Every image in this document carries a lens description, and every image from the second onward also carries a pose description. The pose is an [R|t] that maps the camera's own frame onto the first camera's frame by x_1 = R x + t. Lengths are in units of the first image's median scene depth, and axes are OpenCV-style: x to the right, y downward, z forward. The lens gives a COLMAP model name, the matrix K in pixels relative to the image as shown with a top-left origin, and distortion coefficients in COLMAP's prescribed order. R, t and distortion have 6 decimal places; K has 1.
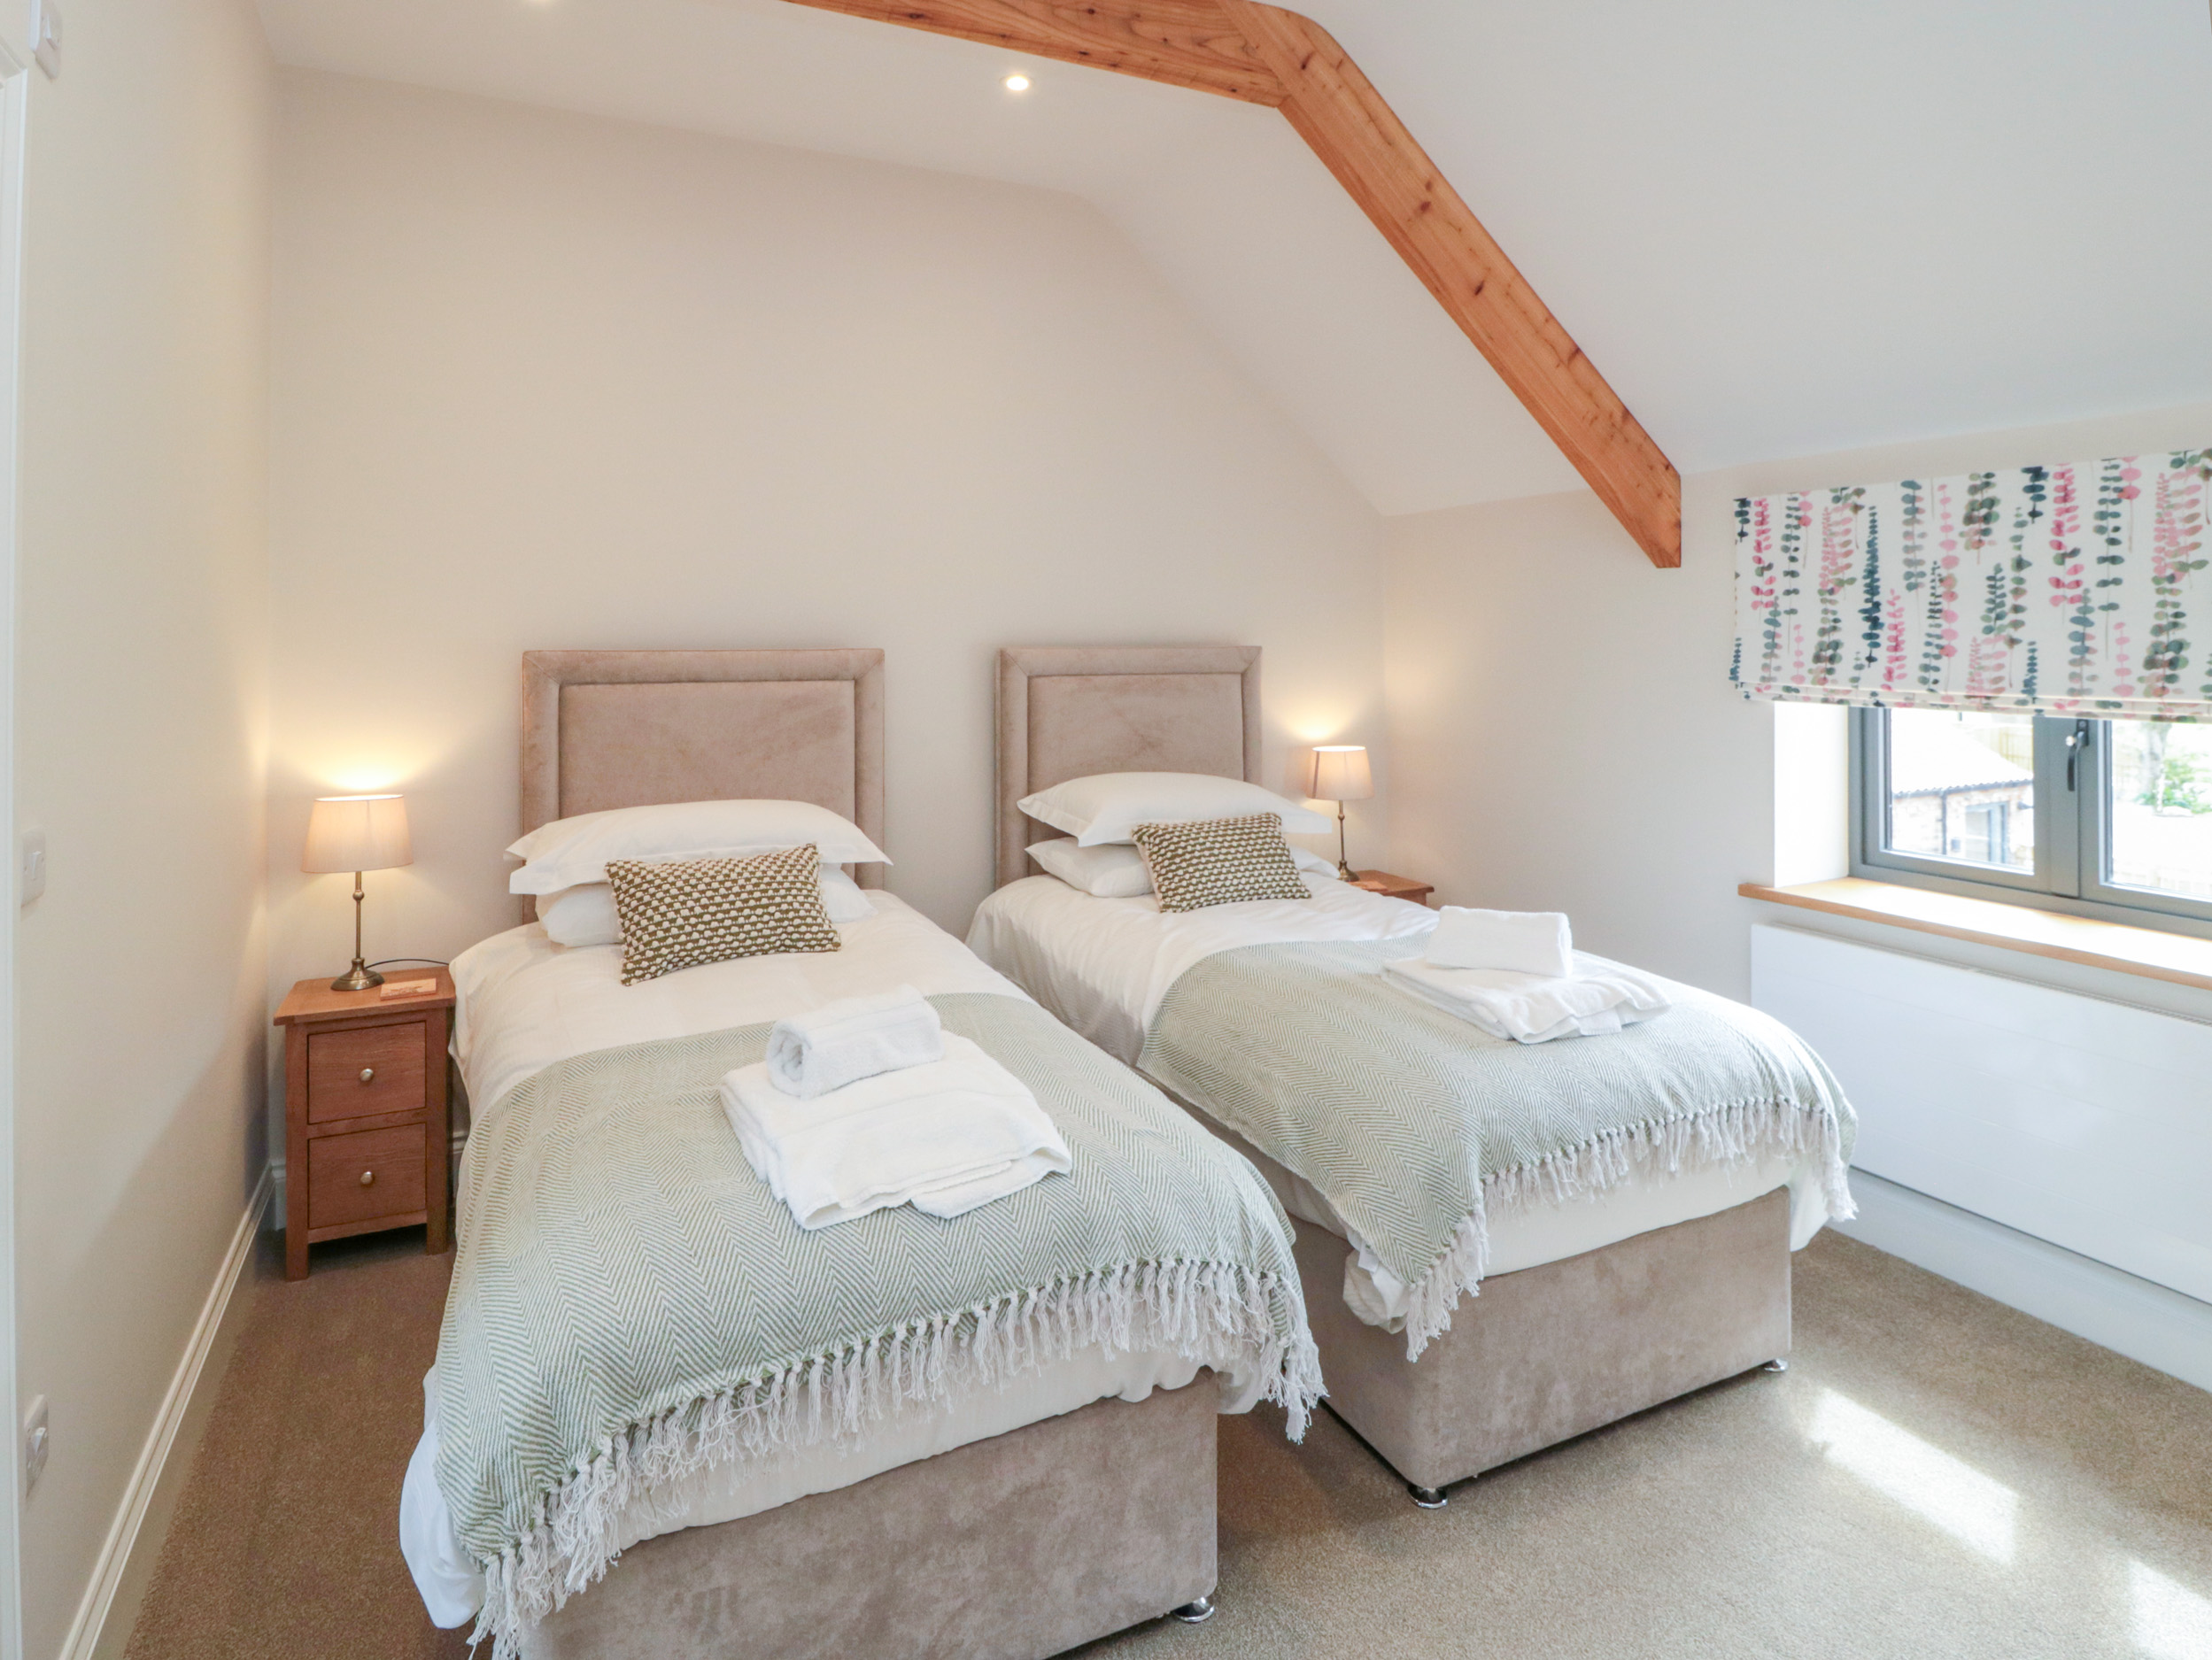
lens RADIAL K [[1234.3, 0, 1103.0], [0, 1234.3, 621.5], [0, 0, 1]] dist [0.001481, -0.000959]
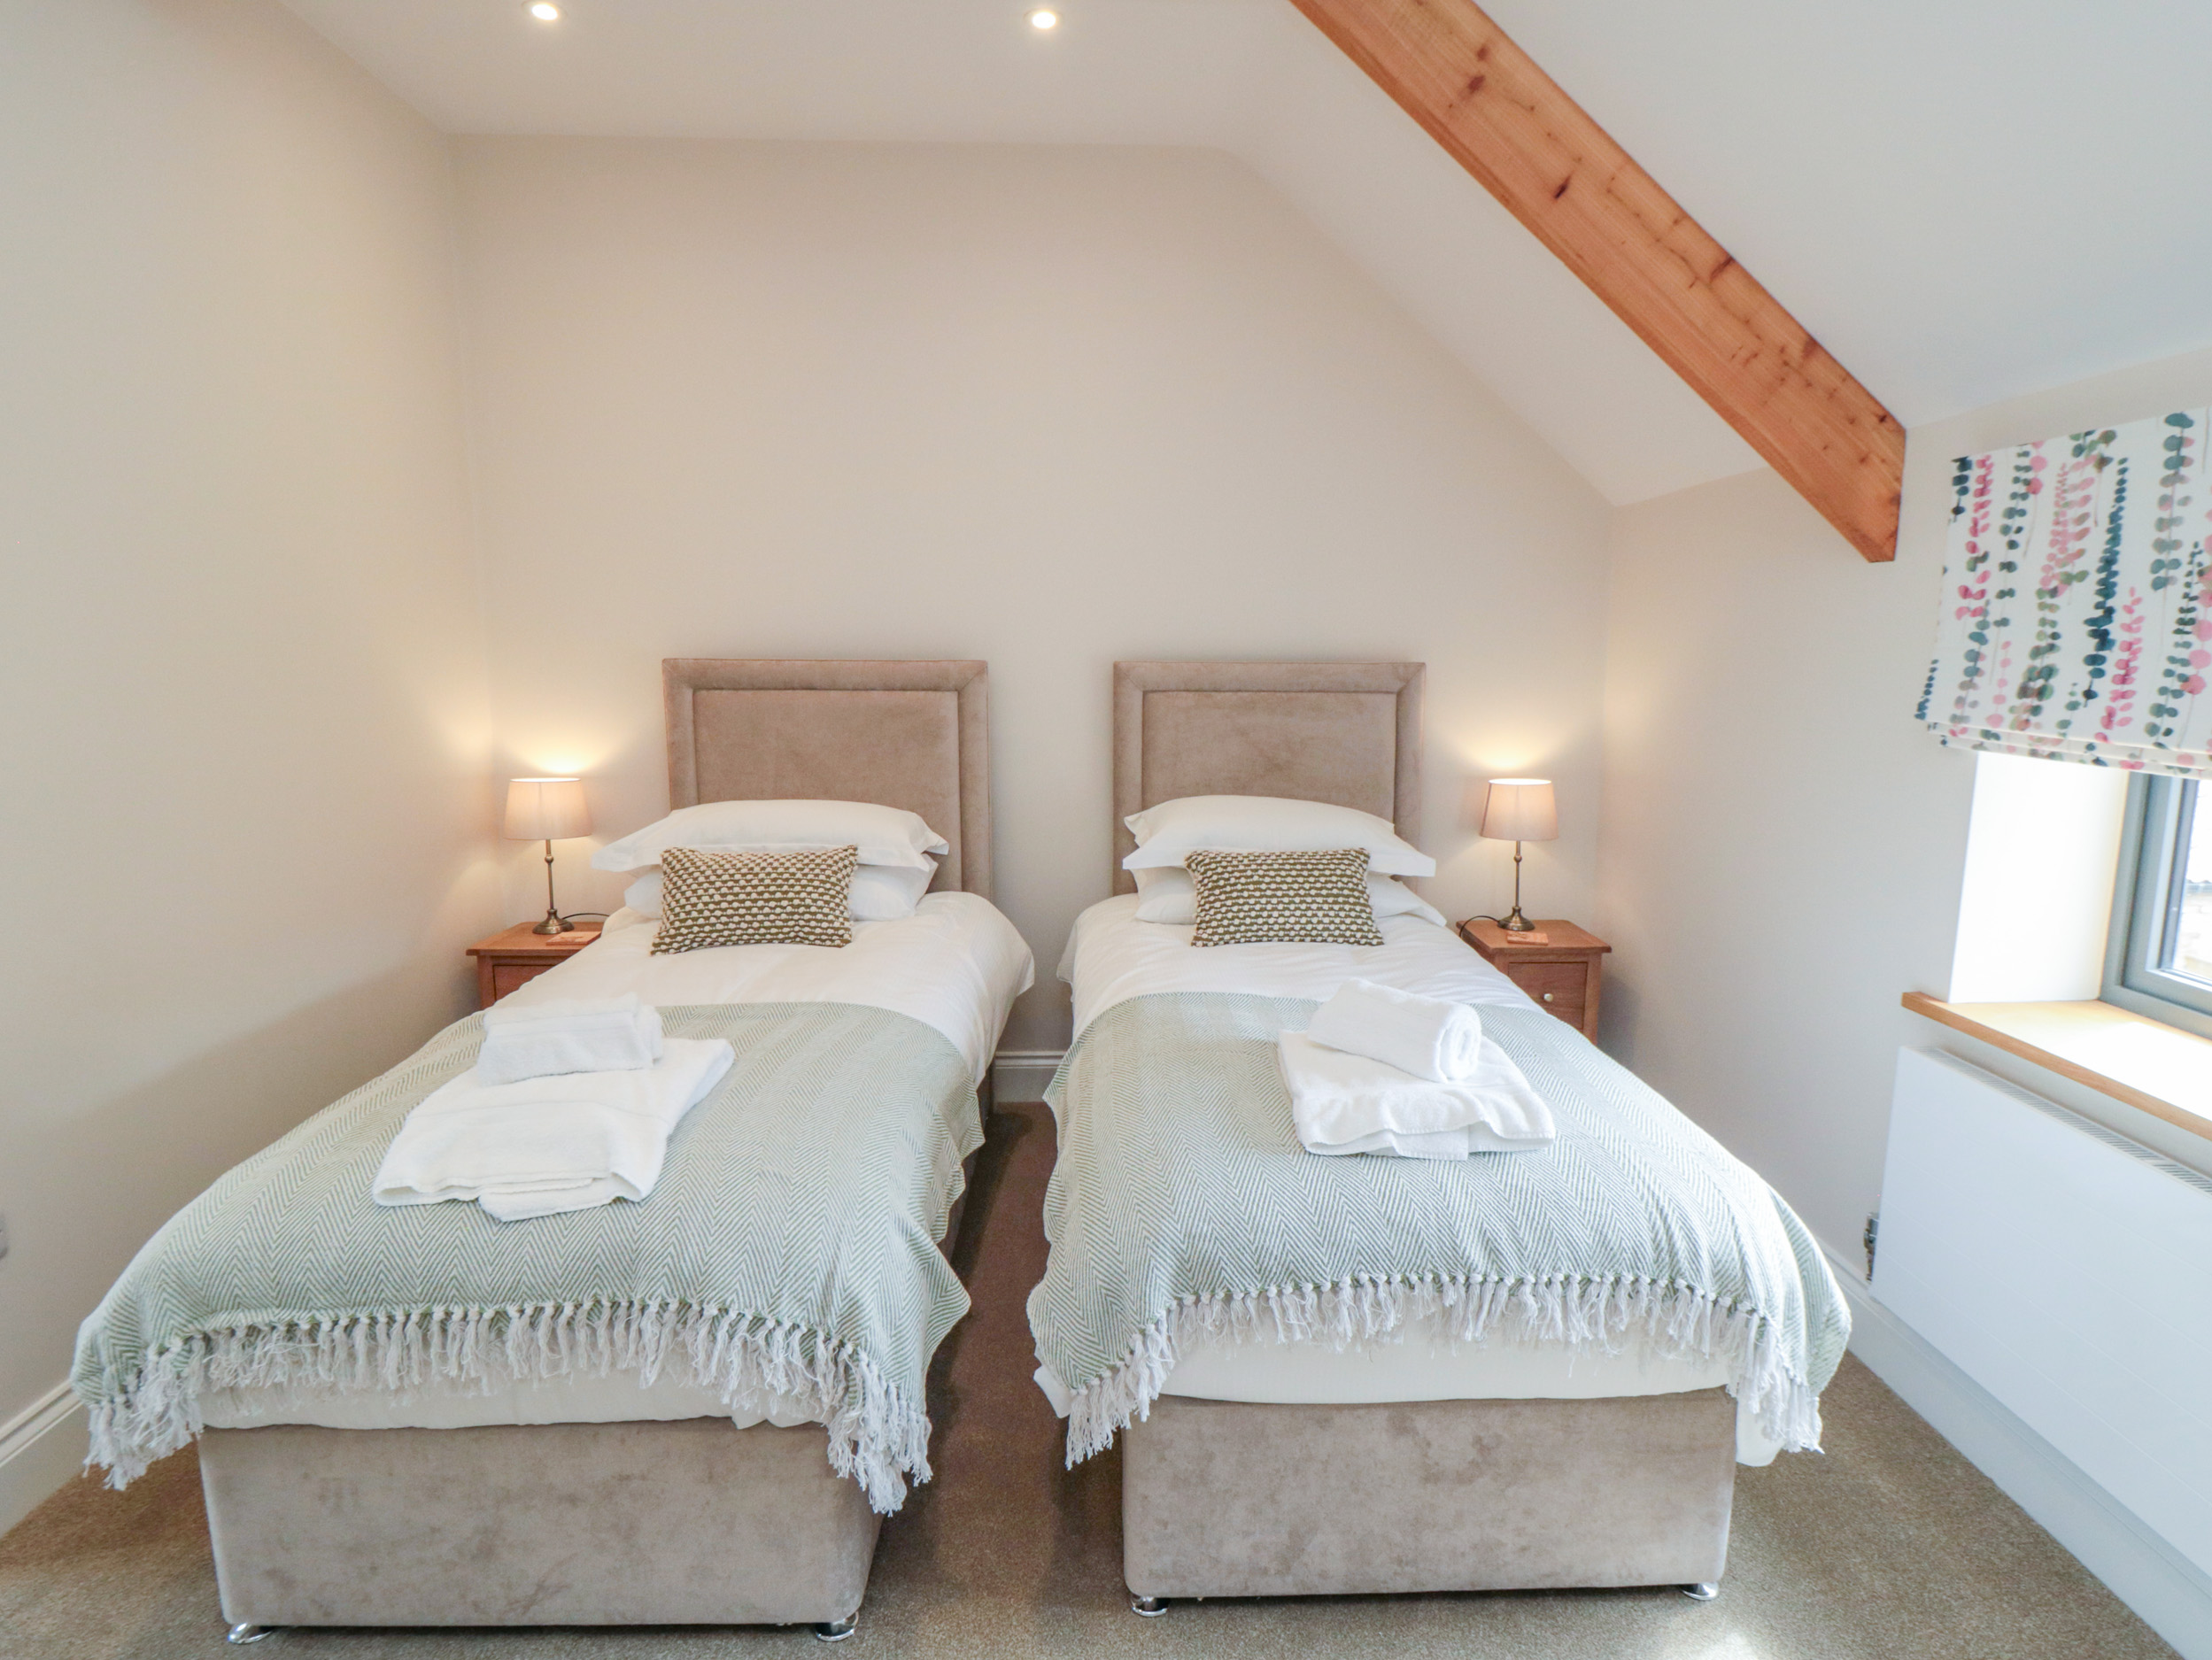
lens RADIAL K [[1154.7, 0, 1094.5], [0, 1154.7, 817.0], [0, 0, 1]] dist [-0.000758, -0.009253]
pose [[0.915229, 0.065700, -0.397541, 0.381170], [-0.002741, 0.987609, 0.156908, -0.000018], [0.402924, -0.142517, 0.904069, 0.211862]]
